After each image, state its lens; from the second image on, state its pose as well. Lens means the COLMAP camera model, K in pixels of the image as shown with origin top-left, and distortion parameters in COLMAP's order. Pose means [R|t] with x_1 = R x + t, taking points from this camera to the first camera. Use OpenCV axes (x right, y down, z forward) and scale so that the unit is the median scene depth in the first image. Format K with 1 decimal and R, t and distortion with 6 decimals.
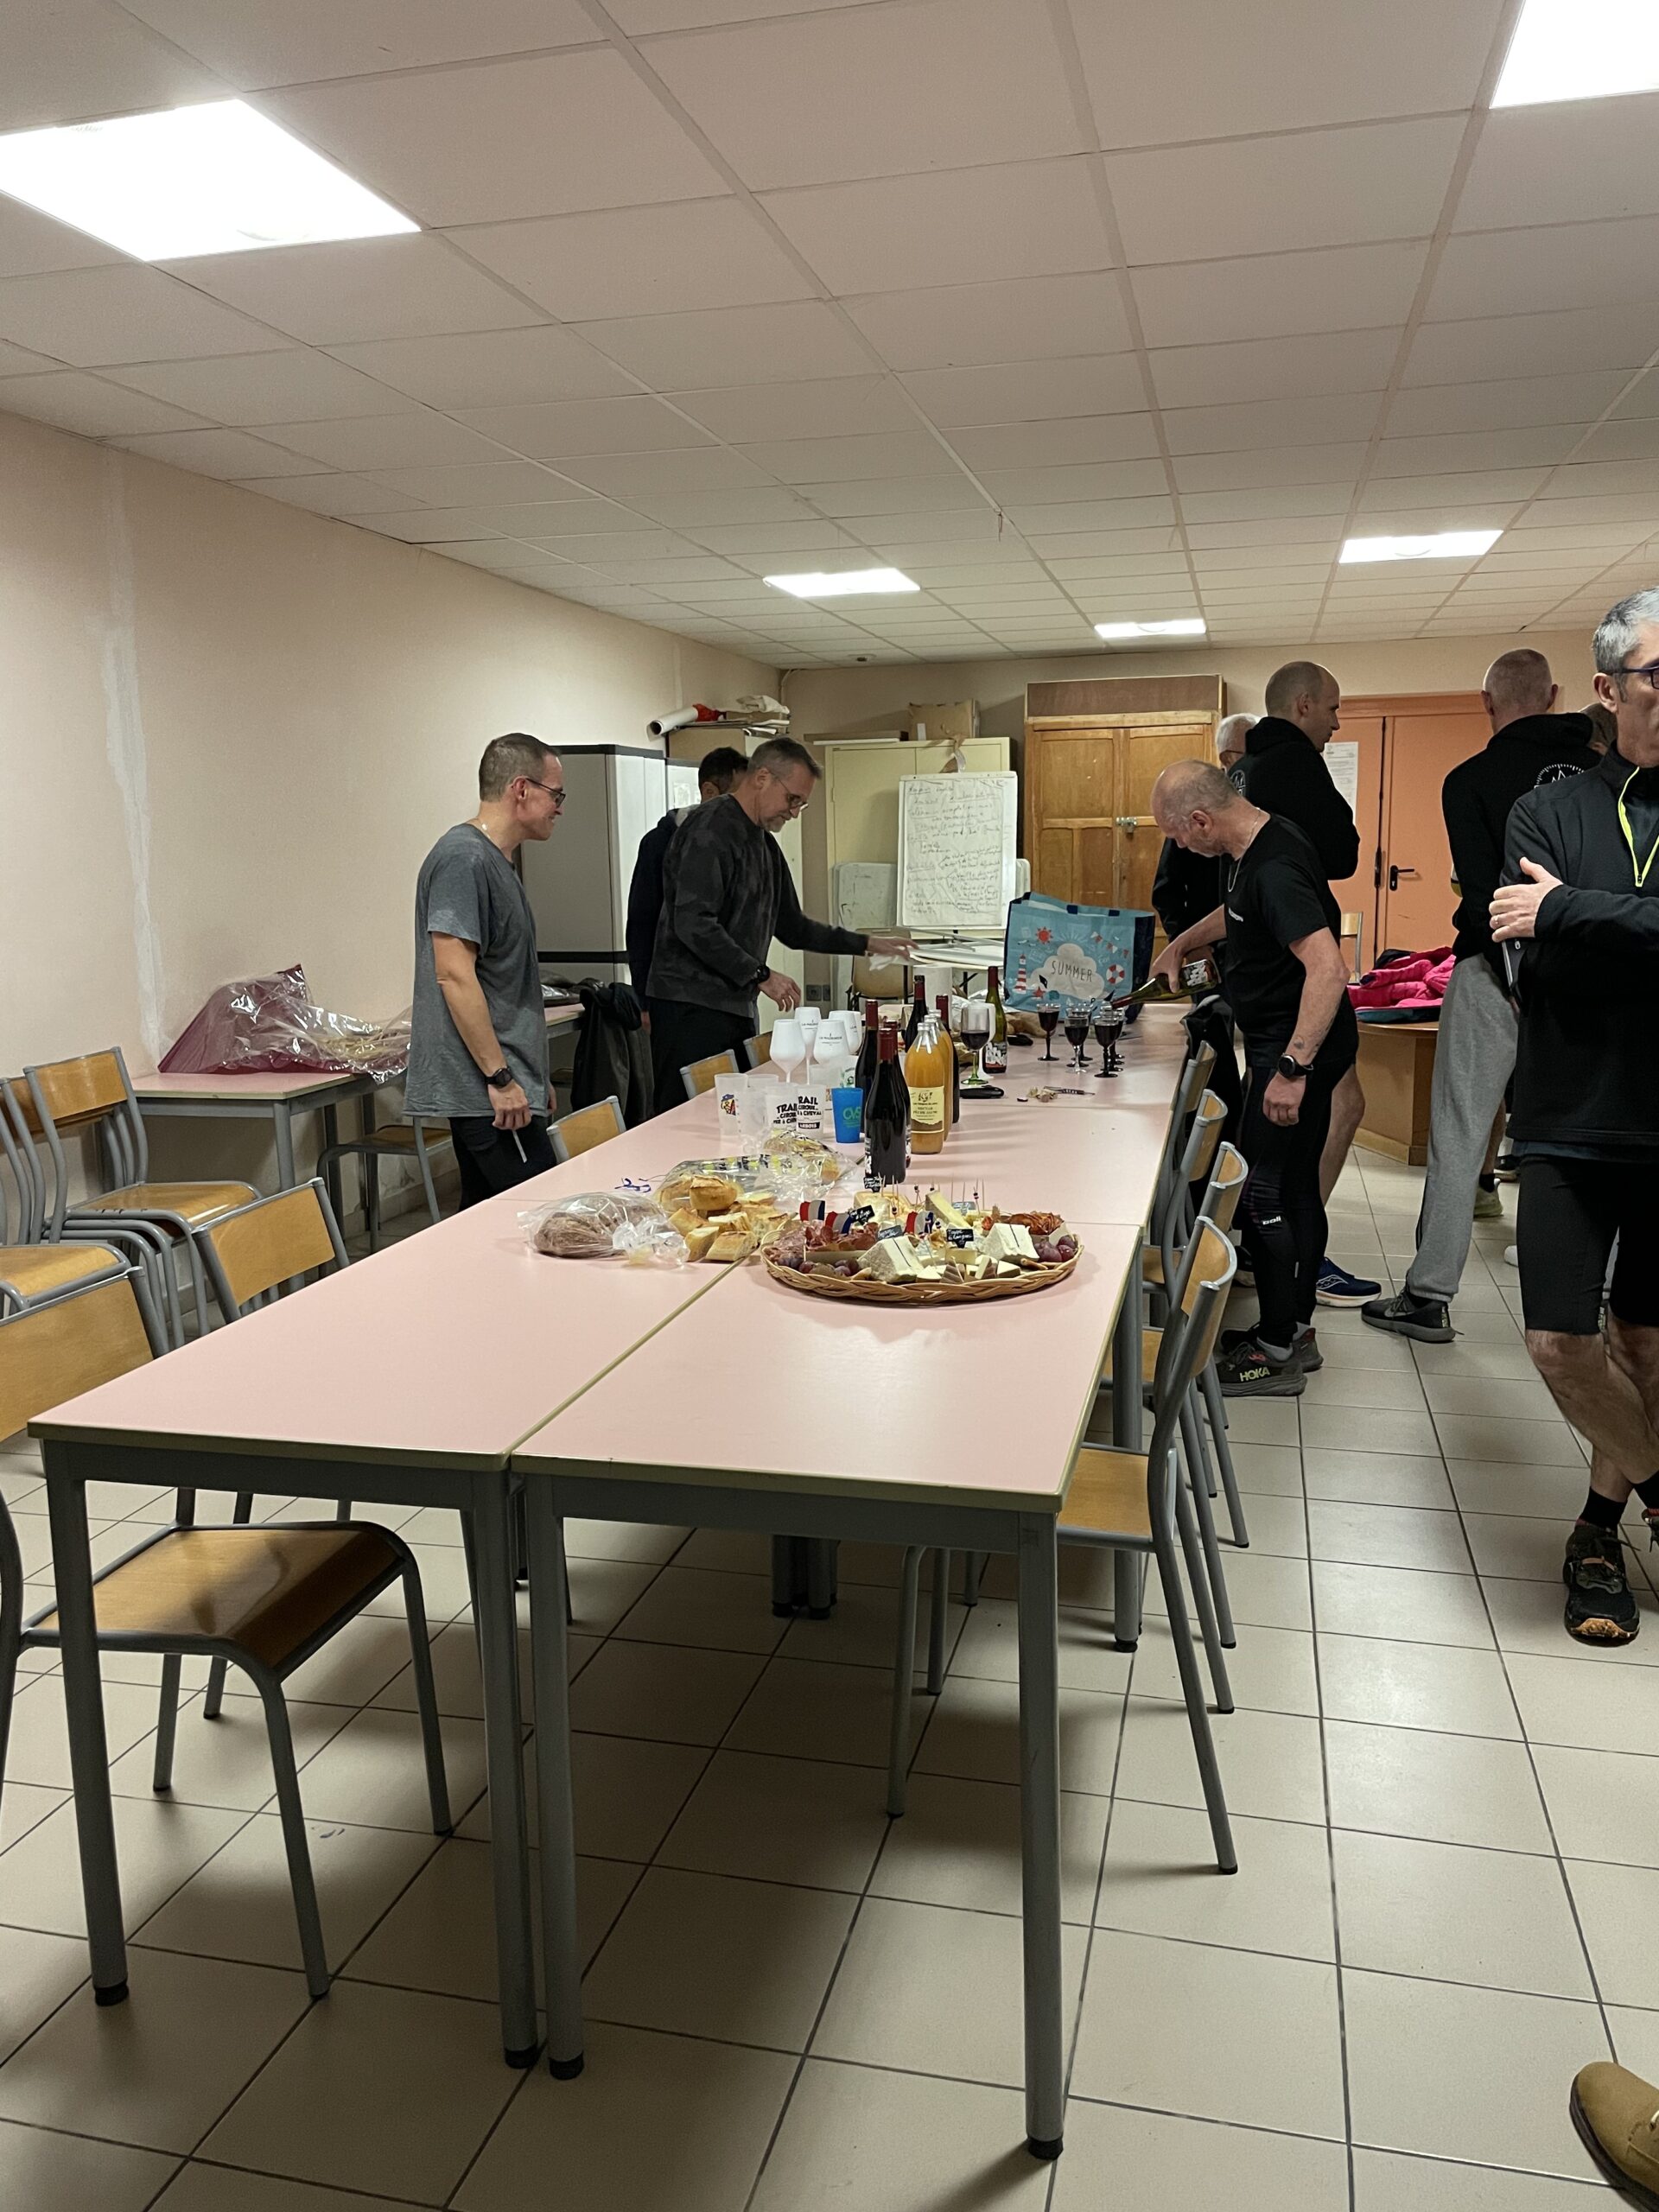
lens RADIAL K [[1632.9, 0, 829.5], [0, 1632.9, 1106.0], [0, 0, 1]] dist [0.055810, -0.005082]
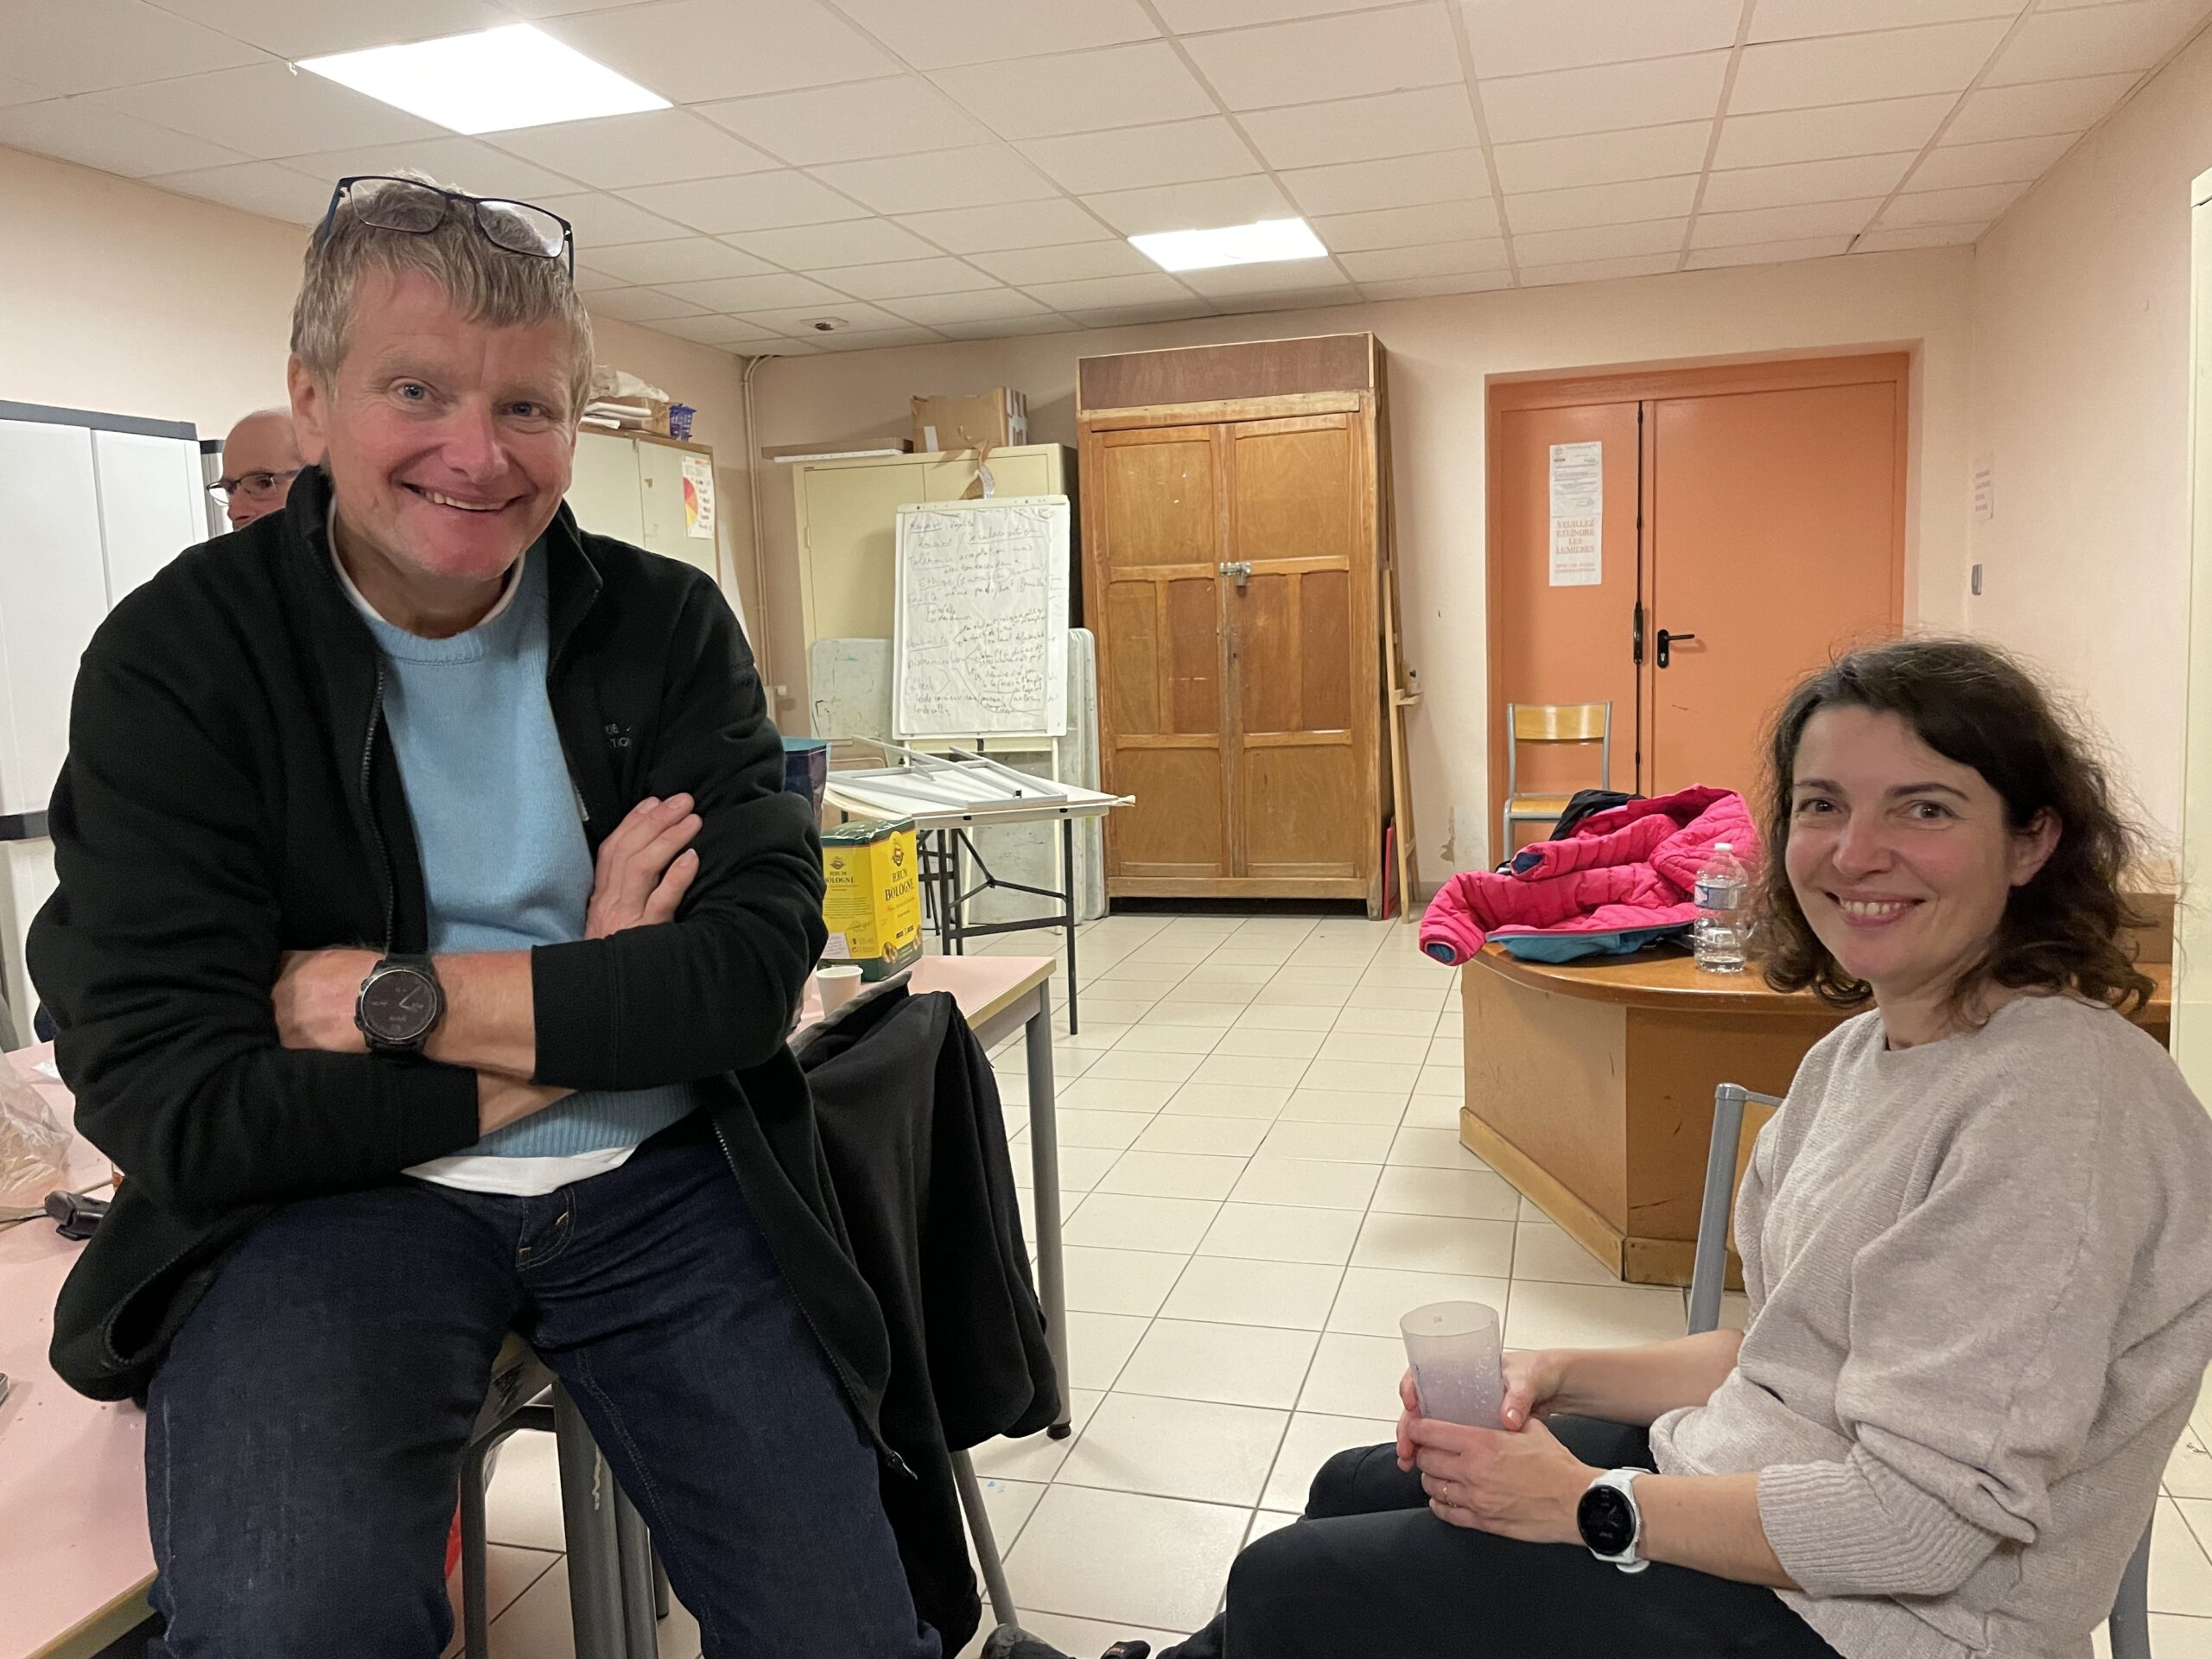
lens RADIAL K [[1649.7, 0, 1106.0], [0, 1649.7, 829.5], [0, 0, 1]] dist [0.131522, -0.195314]
pose [[0.999378, -0.012880, -0.032832, 0.150302], [0.011675, 0.999261, -0.036630, -0.047727], [0.033279, 0.036224, 0.998789, 0.351203]]
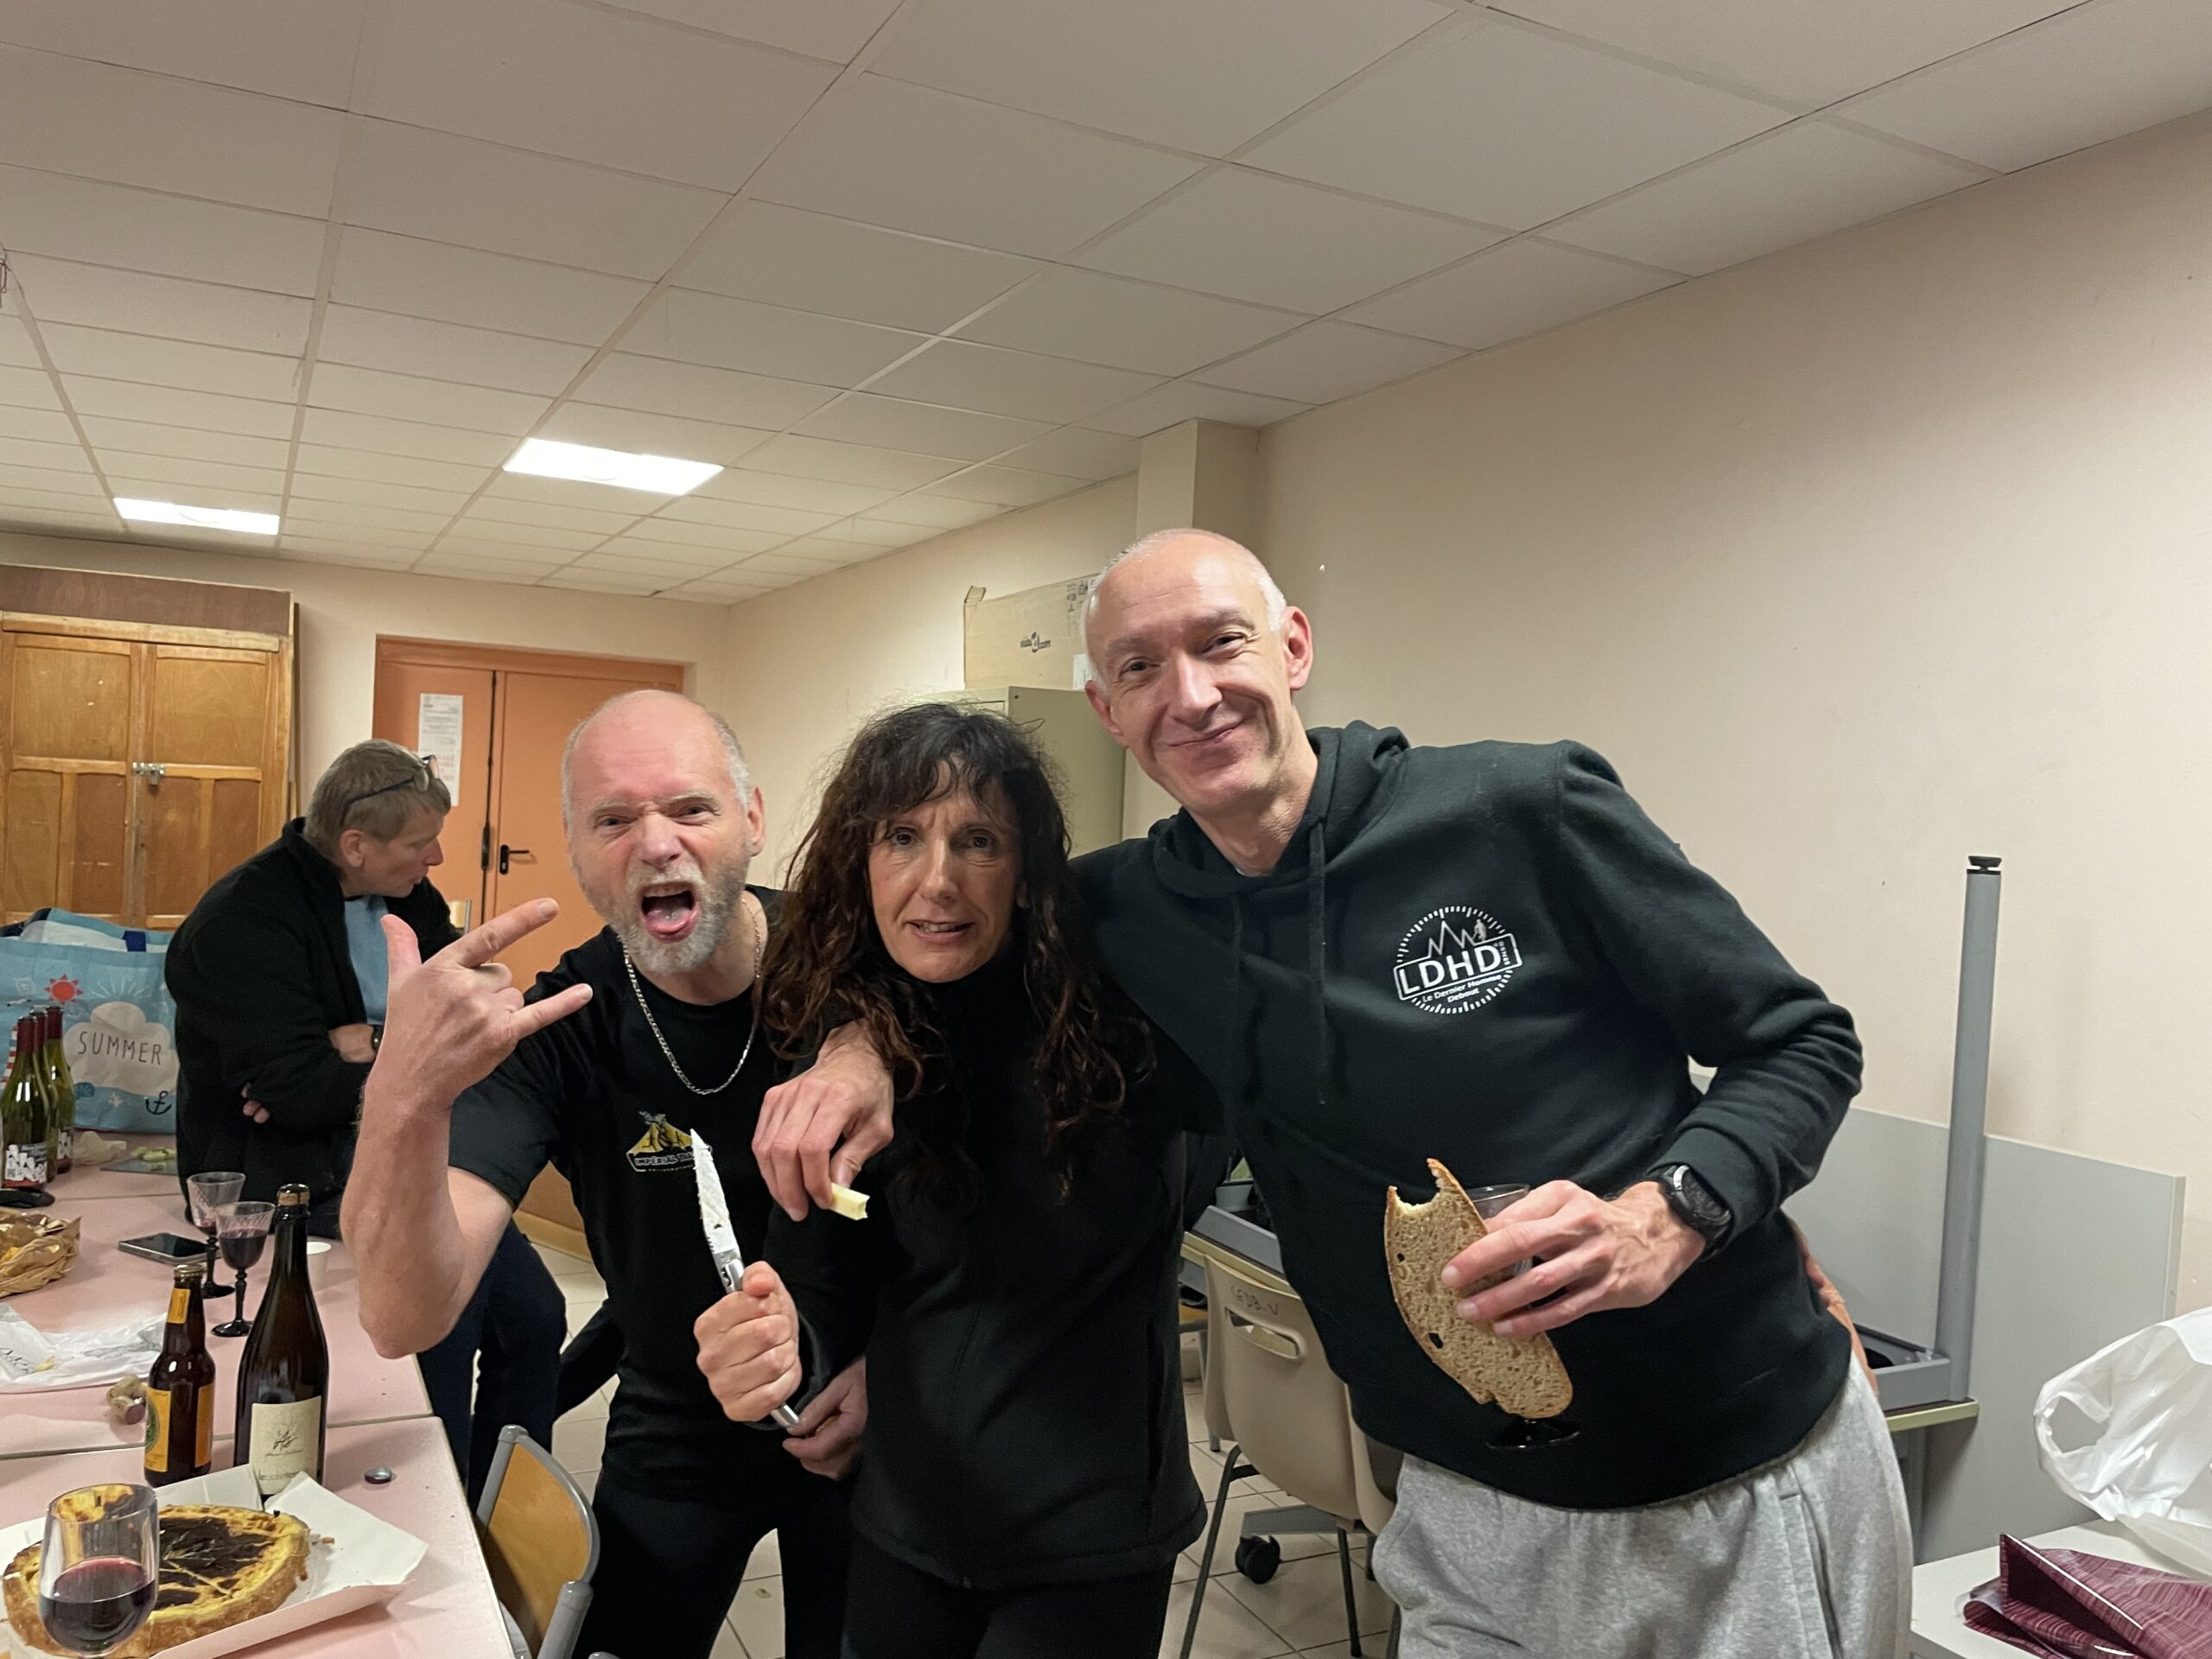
lens RADIAL K [[1670.9, 0, 1106.0], [0, 1670.9, 829.5], [0, 0, 1]] dist [0.037917, -0.055991]
pose [[0.748813, 0.050201, 0.660878, 0.008041], [0.041855, 0.991555, -0.122744, -0.037857], [-0.661459, 0.119573, 0.740388, 0.171536]]
